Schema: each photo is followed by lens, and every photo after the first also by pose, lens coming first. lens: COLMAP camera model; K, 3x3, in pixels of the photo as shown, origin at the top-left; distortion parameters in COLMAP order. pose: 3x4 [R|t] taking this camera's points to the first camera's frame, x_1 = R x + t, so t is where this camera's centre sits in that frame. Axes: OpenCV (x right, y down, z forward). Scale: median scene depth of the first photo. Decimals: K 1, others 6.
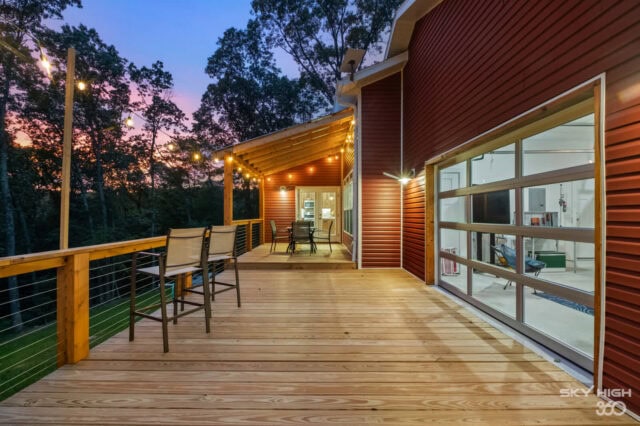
lens RADIAL K [[280.5, 0, 320.7], [0, 280.5, 214.1], [0, 0, 1]] dist [-0.000160, -0.003493]
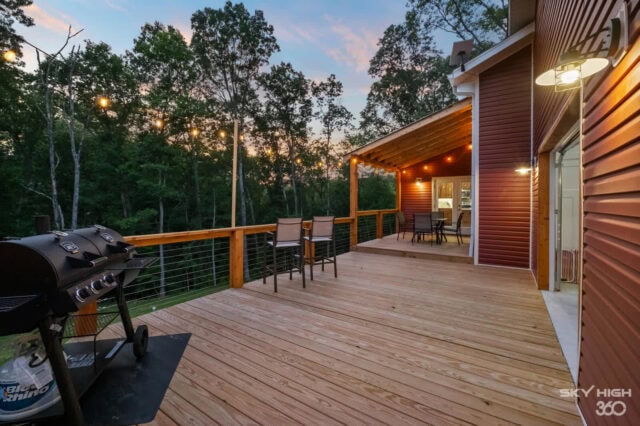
lens RADIAL K [[280.5, 0, 321.7], [0, 280.5, 204.2], [0, 0, 1]] dist [-0.000160, -0.003493]
pose [[0.830857, 0.005187, -0.556462, 0.056066], [-0.000520, 0.999963, 0.008545, -0.004276], [0.556485, -0.006811, 0.830829, -0.021448]]
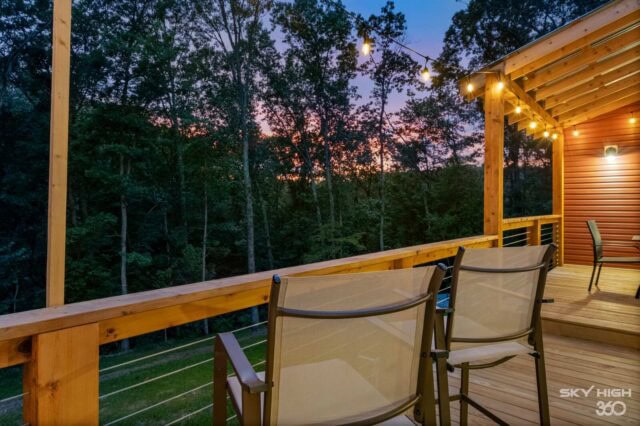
lens RADIAL K [[393.5, 0, 317.7], [0, 393.5, 209.3], [0, 0, 1]] dist [0.004623, 0.001278]
pose [[0.756605, 0.006881, -0.653836, -0.029354], [0.000875, 0.999933, 0.011535, -0.000411], [0.653872, -0.009300, 0.756548, 0.074688]]
